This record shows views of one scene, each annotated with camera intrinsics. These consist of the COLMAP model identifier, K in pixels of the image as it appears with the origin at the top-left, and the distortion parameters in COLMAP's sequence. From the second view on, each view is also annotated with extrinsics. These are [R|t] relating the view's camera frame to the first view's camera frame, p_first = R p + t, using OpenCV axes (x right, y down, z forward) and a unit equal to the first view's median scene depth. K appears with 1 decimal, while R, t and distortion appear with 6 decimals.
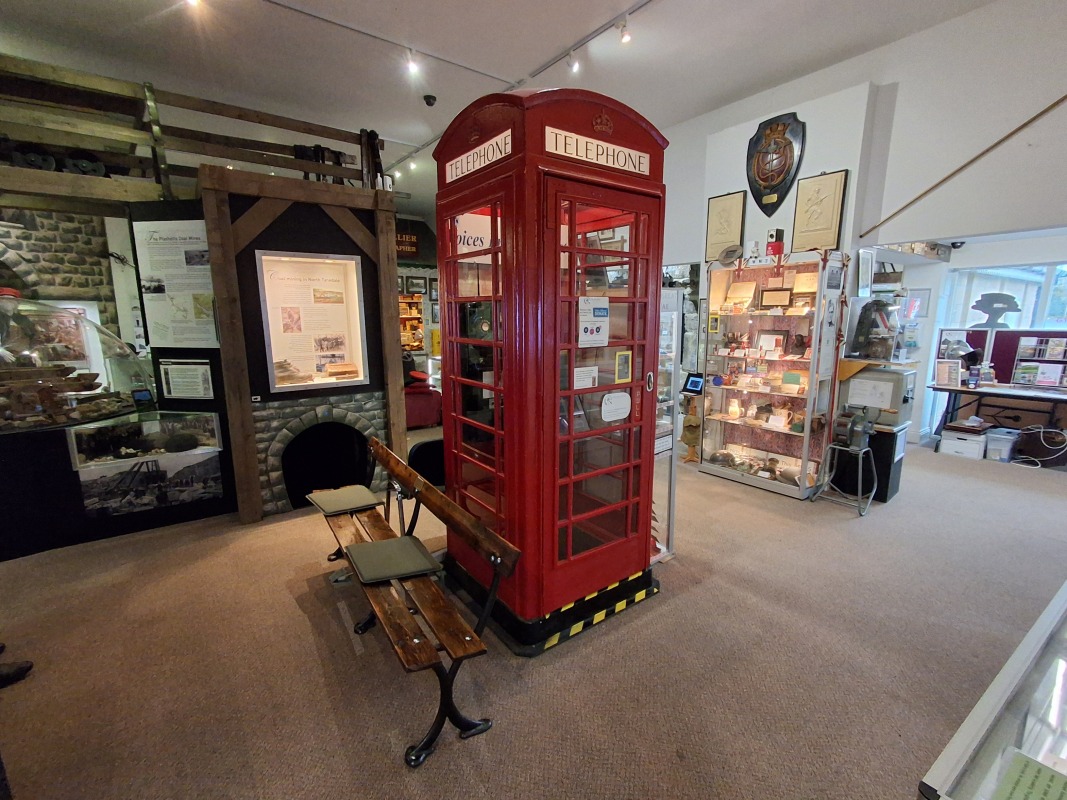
lens RADIAL K [[487.0, 0, 533.5], [0, 487.0, 400.0], [0, 0, 1]] dist [0.000516, -0.000005]
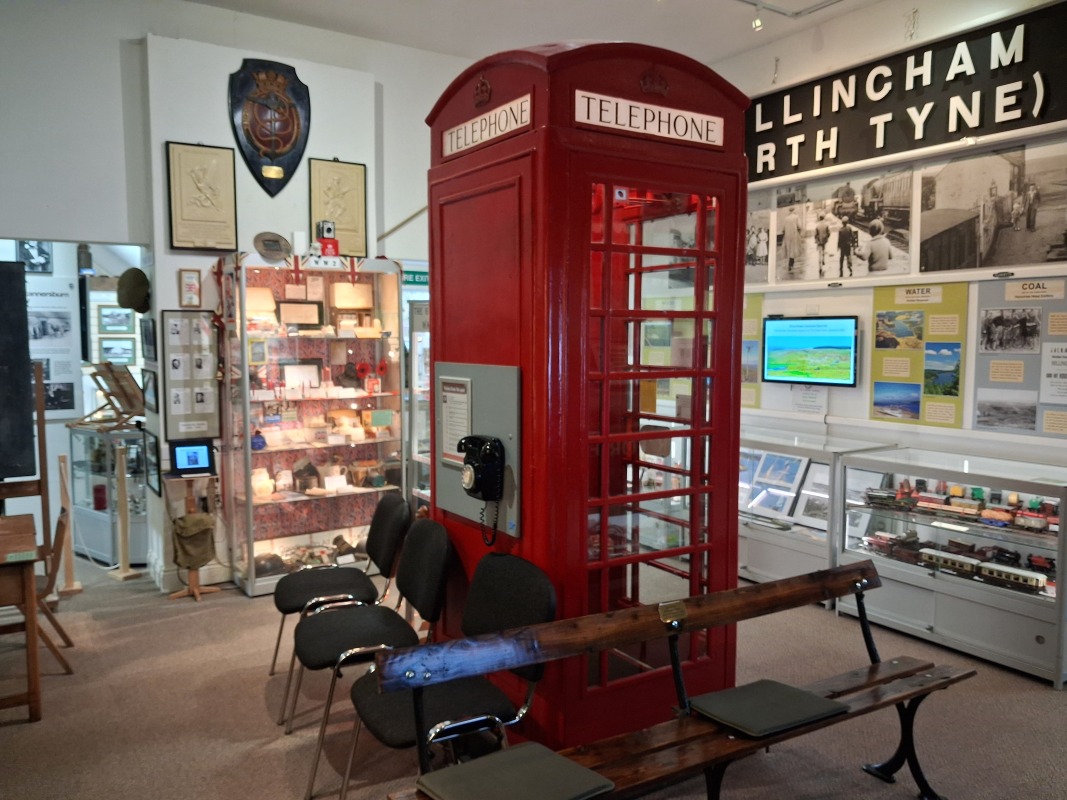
lens RADIAL K [[854.5, 0, 533.5], [0, 854.5, 400.0], [0, 0, 1]] dist [0.019200, 0.000344]
pose [[0.069452, -0.074567, 0.994795, -1.113256], [0.177028, 0.982297, 0.061271, -0.154971], [-0.981752, 0.171851, 0.081423, 0.895545]]
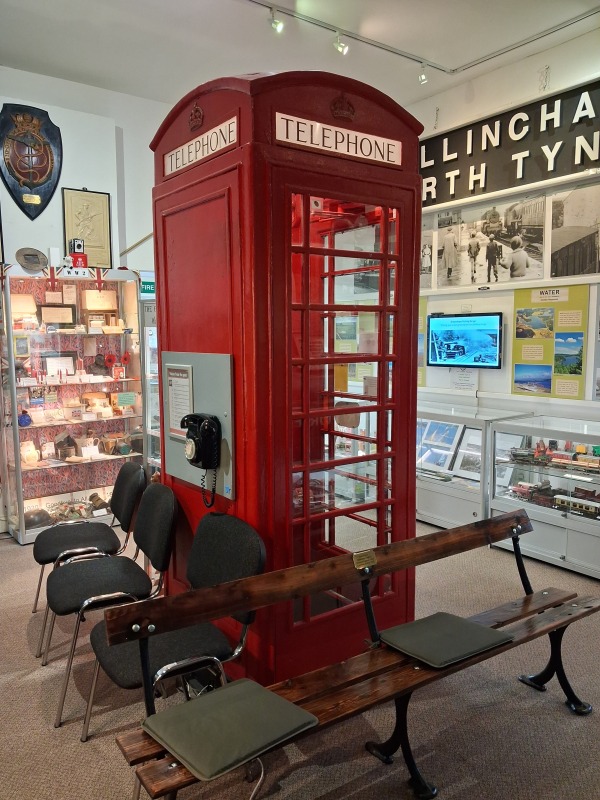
lens RADIAL K [[631.9, 0, 287.9], [0, 631.9, 401.0], [0, 0, 1]] dist [0.007937, 0.000845]
pose [[0.013216, -0.104953, 0.994389, -0.981346], [0.187801, 0.977039, 0.100626, -0.144986], [-0.982118, 0.185418, 0.032623, 0.894969]]
